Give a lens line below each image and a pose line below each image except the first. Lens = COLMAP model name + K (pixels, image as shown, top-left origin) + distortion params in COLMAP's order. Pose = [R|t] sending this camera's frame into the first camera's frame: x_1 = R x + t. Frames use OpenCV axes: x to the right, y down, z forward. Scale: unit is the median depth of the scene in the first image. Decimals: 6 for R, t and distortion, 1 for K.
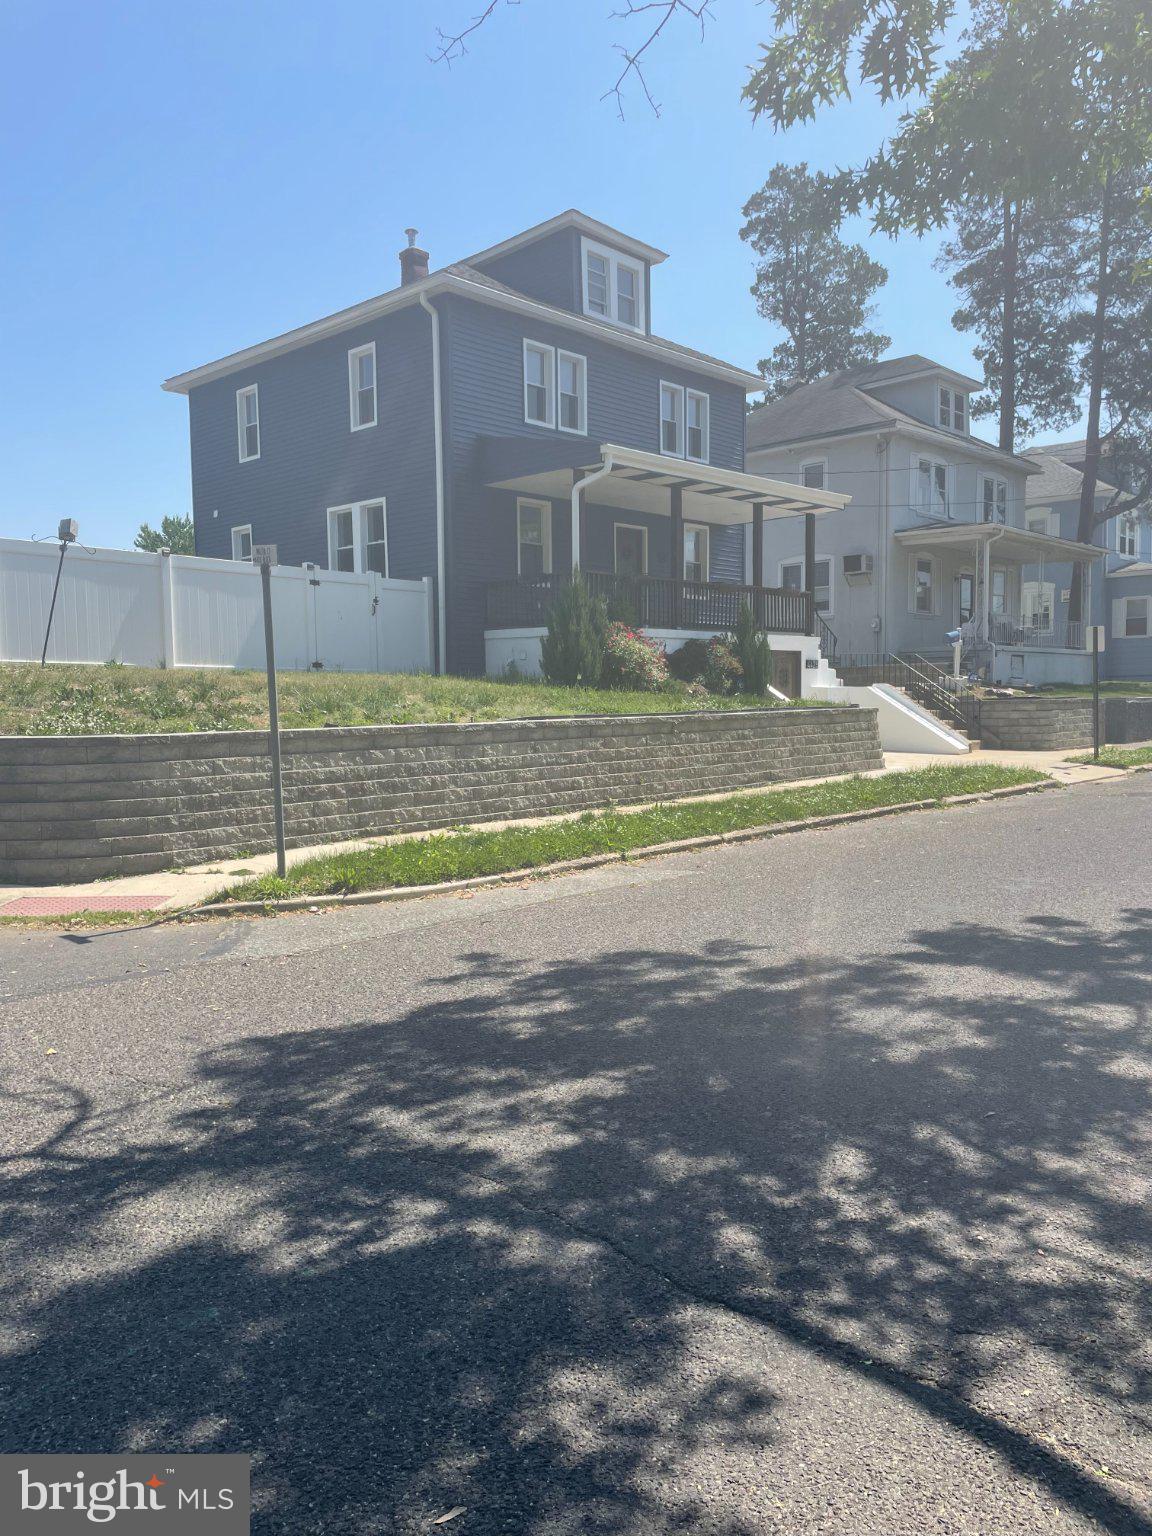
lens RADIAL K [[1150.5, 0, 576.0], [0, 1150.5, 768.0], [0, 0, 1]] dist [0.101829, -0.119320]
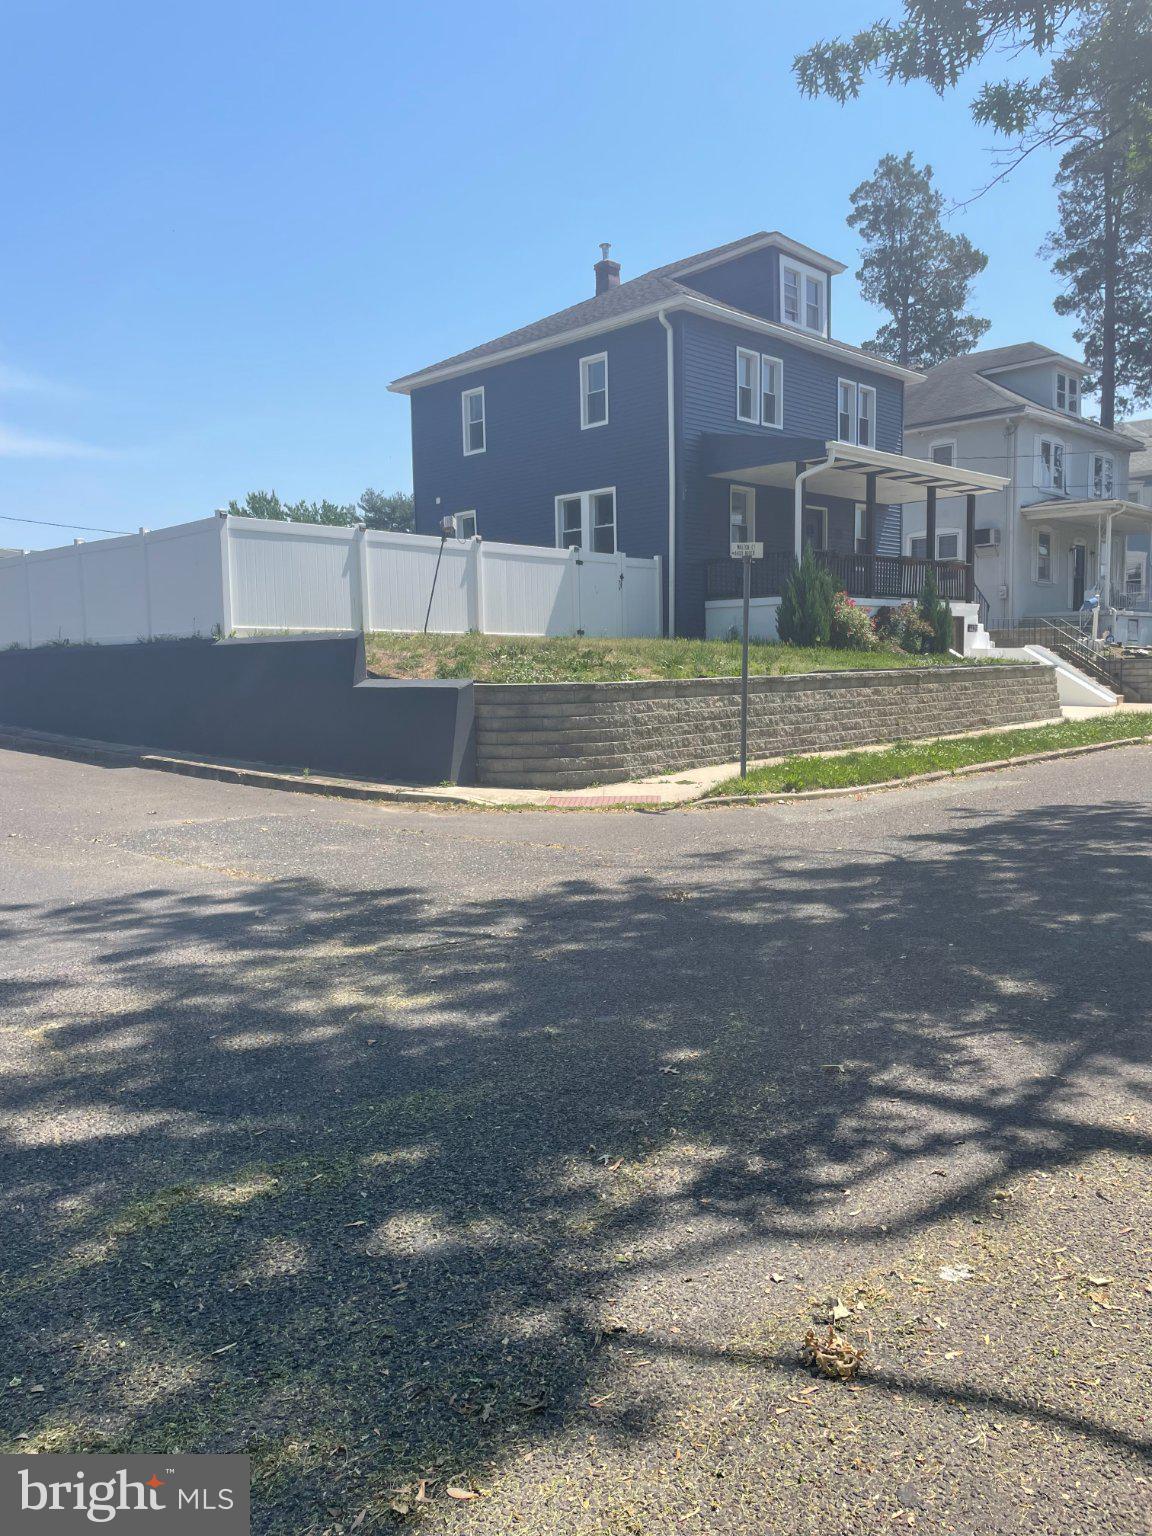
lens RADIAL K [[1150.5, 0, 576.0], [0, 1150.5, 768.0], [0, 0, 1]] dist [0.101829, -0.119320]
pose [[0.999833, -0.002412, -0.018098, -0.170580], [0.002904, 0.999626, 0.027189, 0.015647], [0.018025, -0.027237, 0.999466, -0.156828]]
